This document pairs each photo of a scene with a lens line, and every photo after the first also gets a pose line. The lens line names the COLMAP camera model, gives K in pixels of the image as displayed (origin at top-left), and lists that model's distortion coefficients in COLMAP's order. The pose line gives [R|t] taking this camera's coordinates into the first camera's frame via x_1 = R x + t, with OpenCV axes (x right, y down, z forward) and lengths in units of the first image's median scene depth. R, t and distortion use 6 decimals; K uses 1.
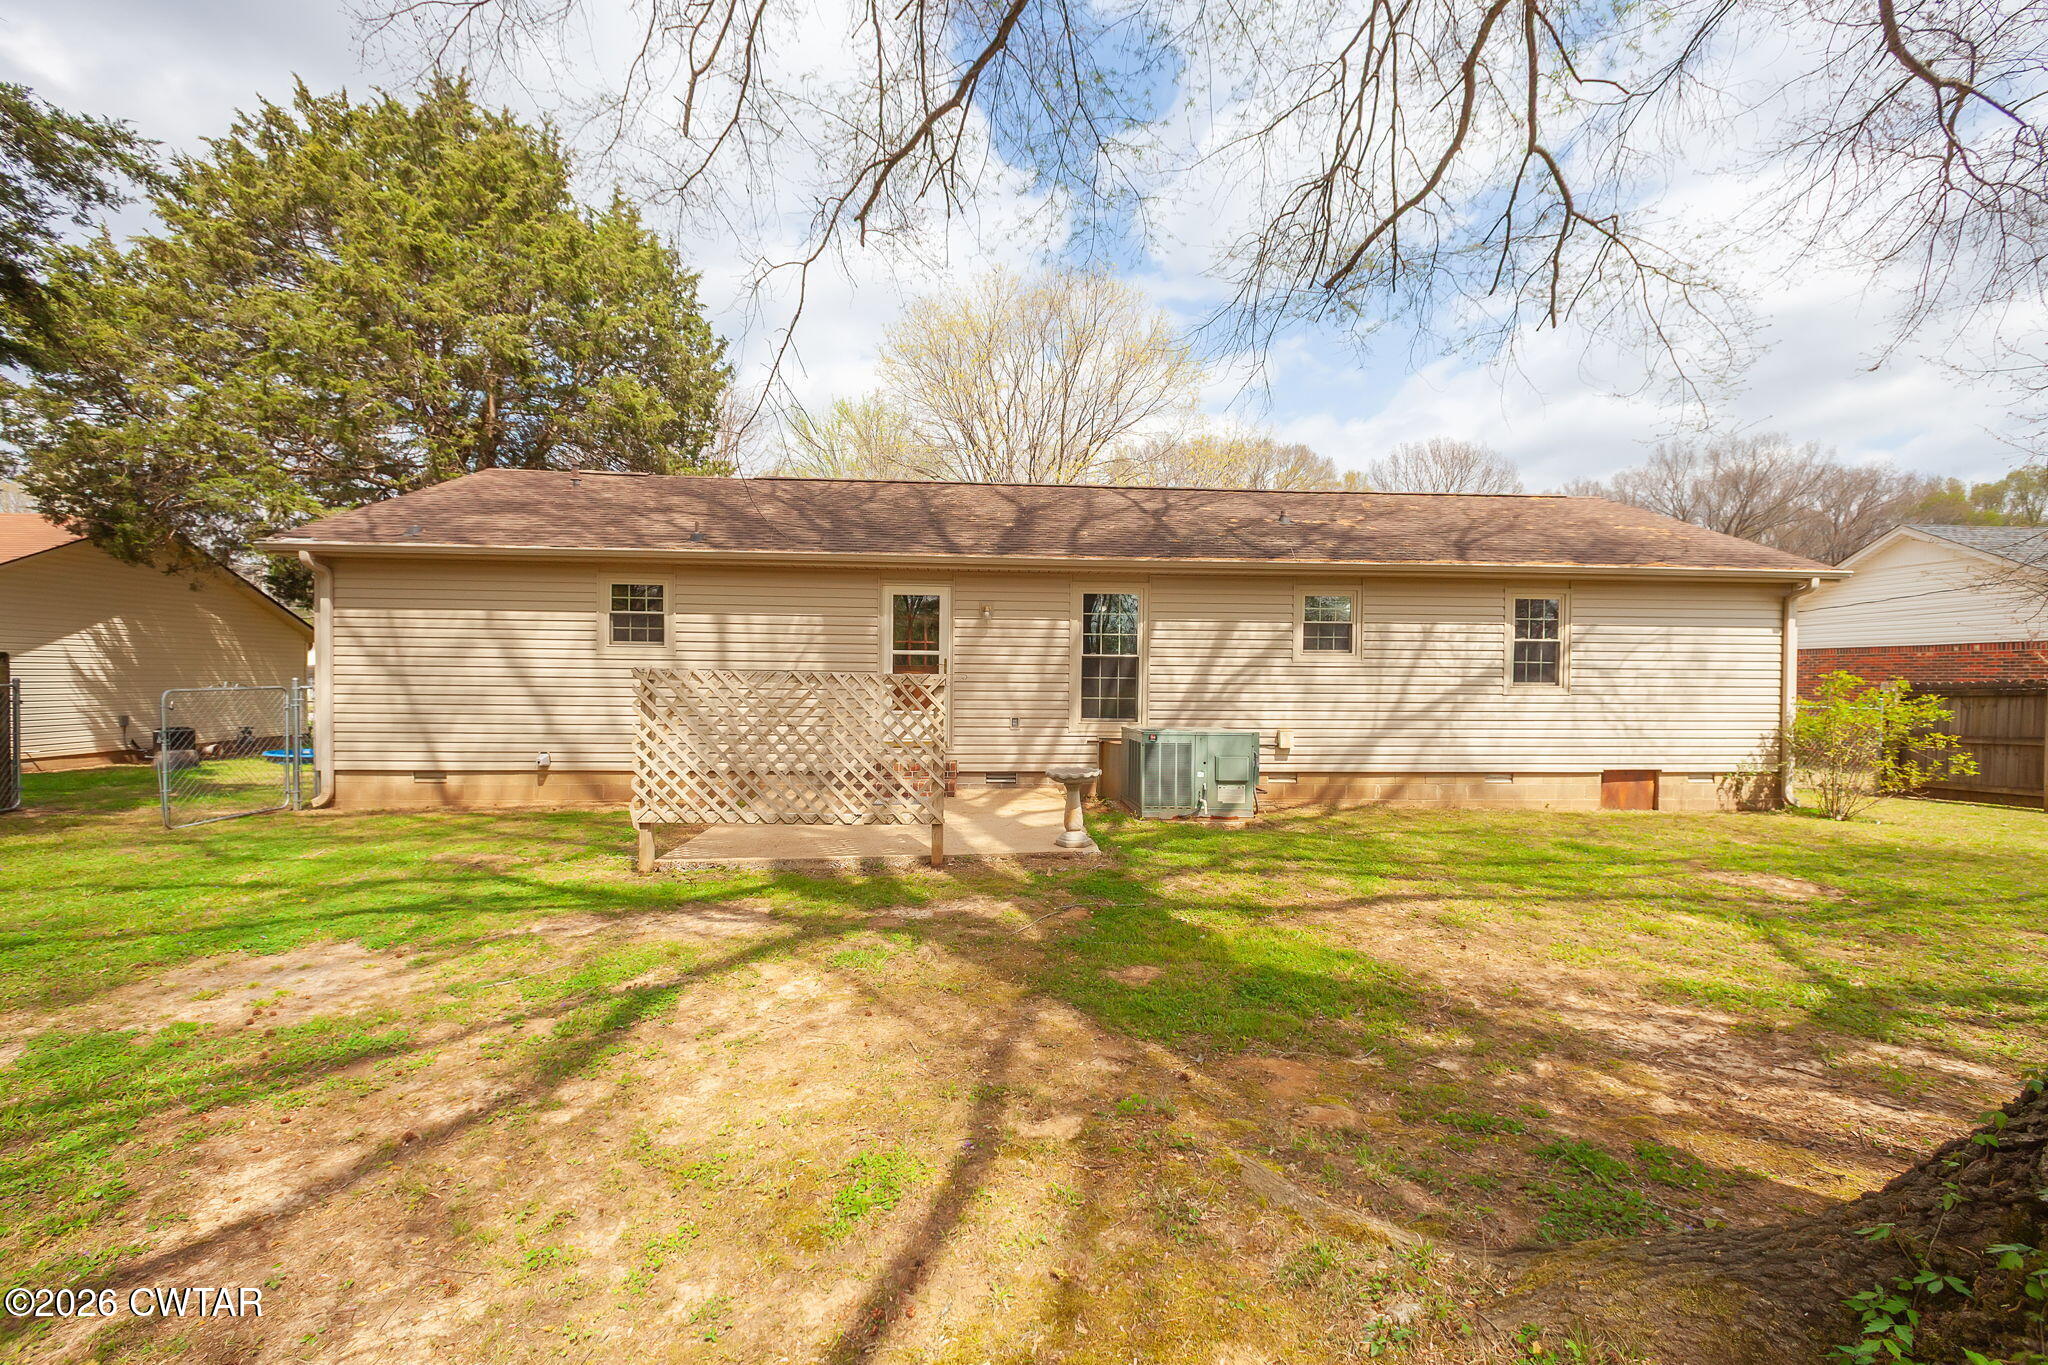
lens RADIAL K [[839.5, 0, 1024.0], [0, 839.5, 682.5], [0, 0, 1]] dist [0.003678, 0.000876]
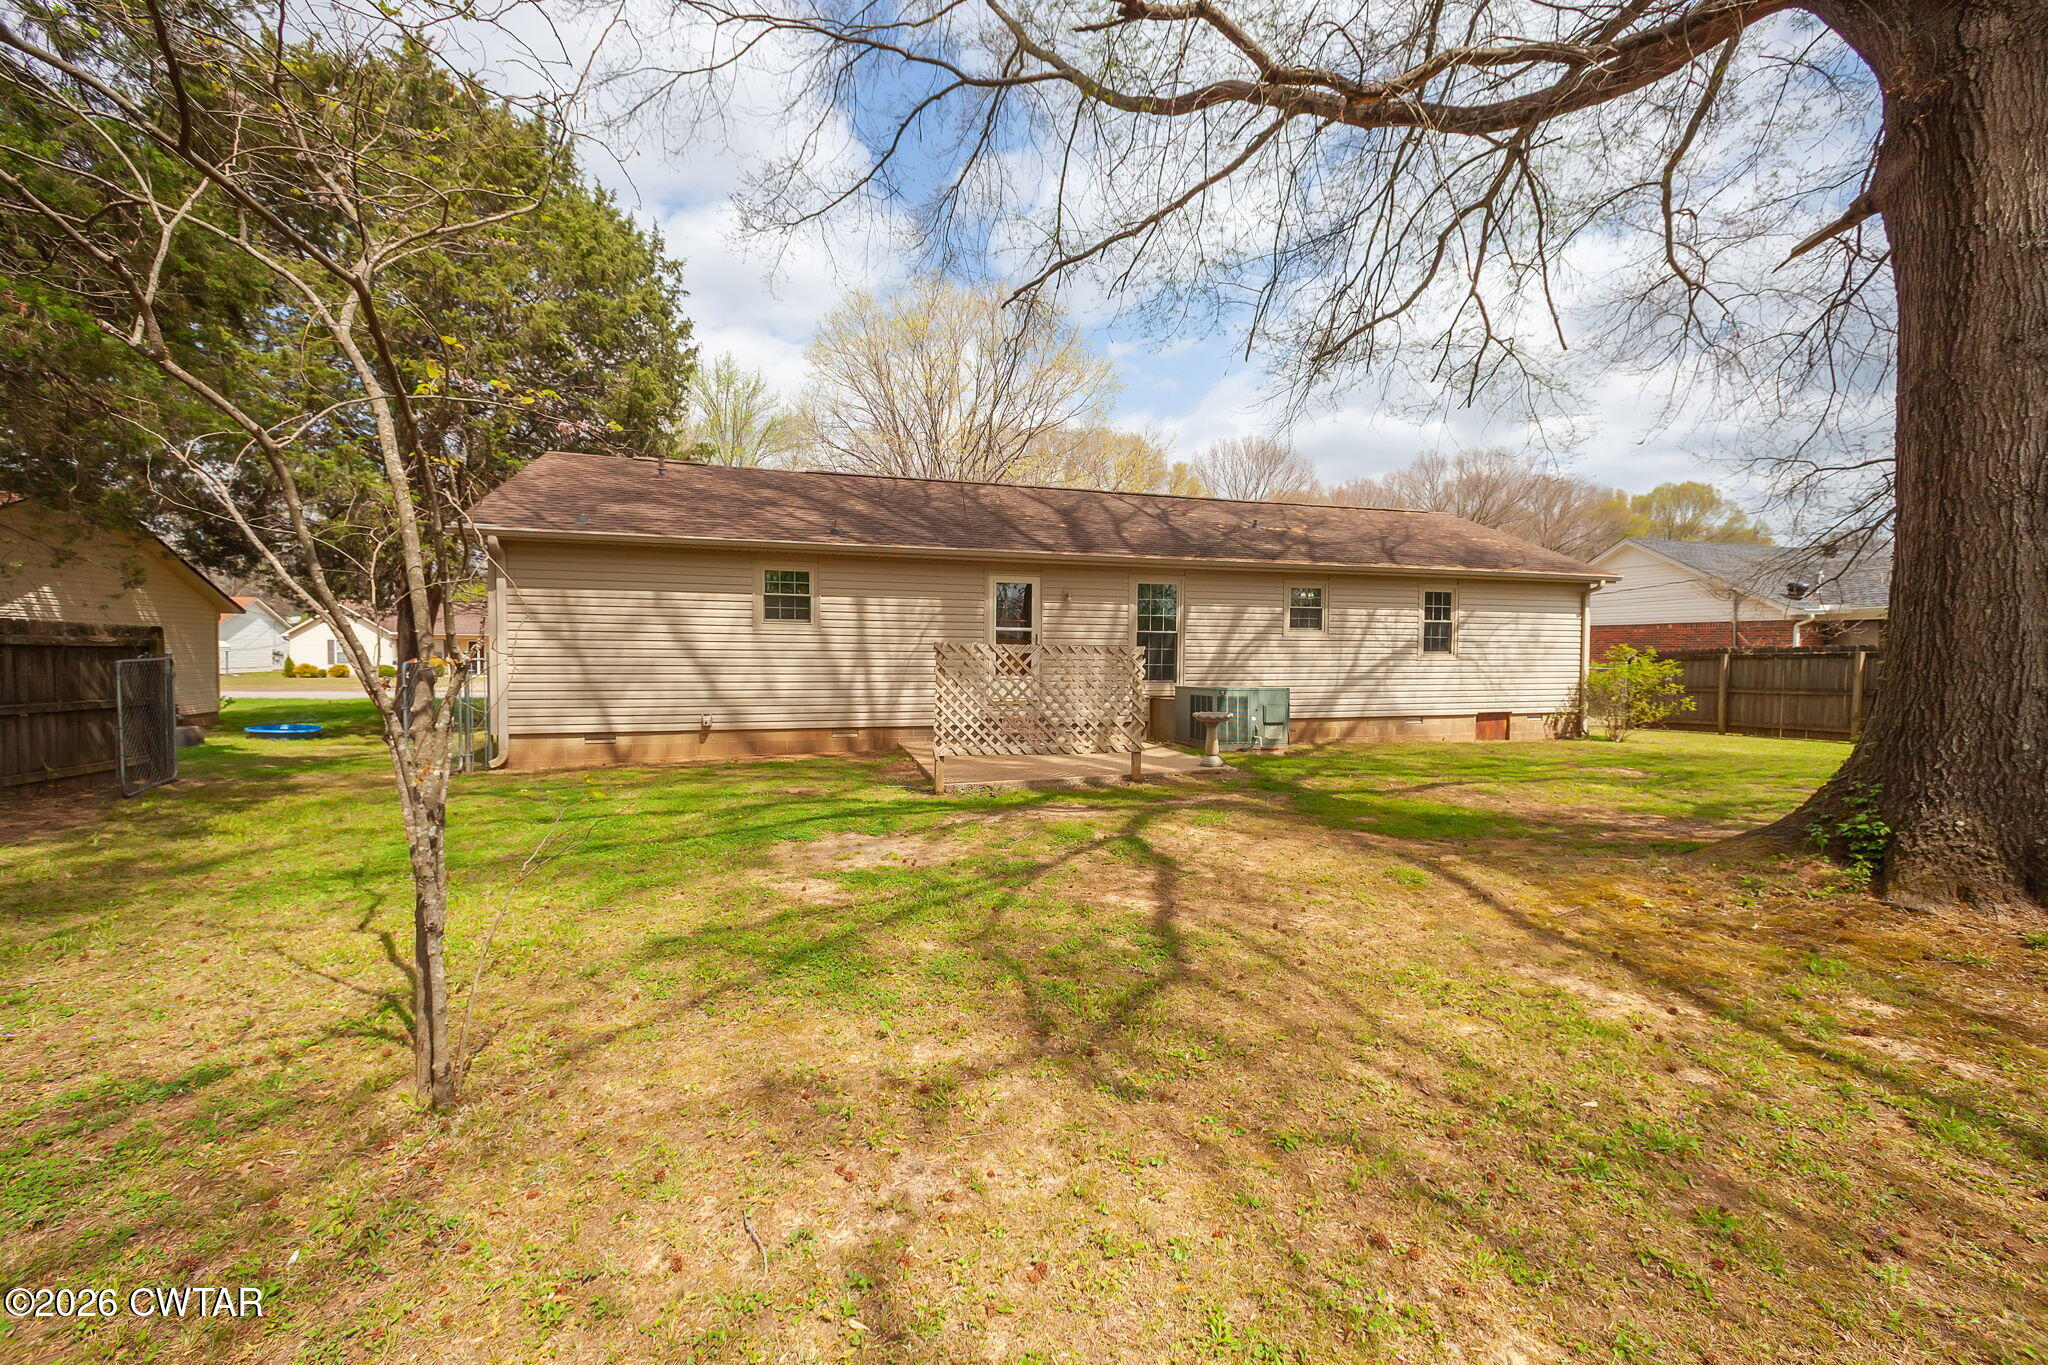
lens RADIAL K [[841.9, 0, 1024.1], [0, 841.9, 668.8], [0, 0, 1]] dist [0.011109, -0.000035]
pose [[0.973463, -0.007827, 0.228713, -0.395673], [0.004050, 0.999848, 0.016980, 0.002037], [-0.228811, -0.015603, 0.973346, -0.219947]]
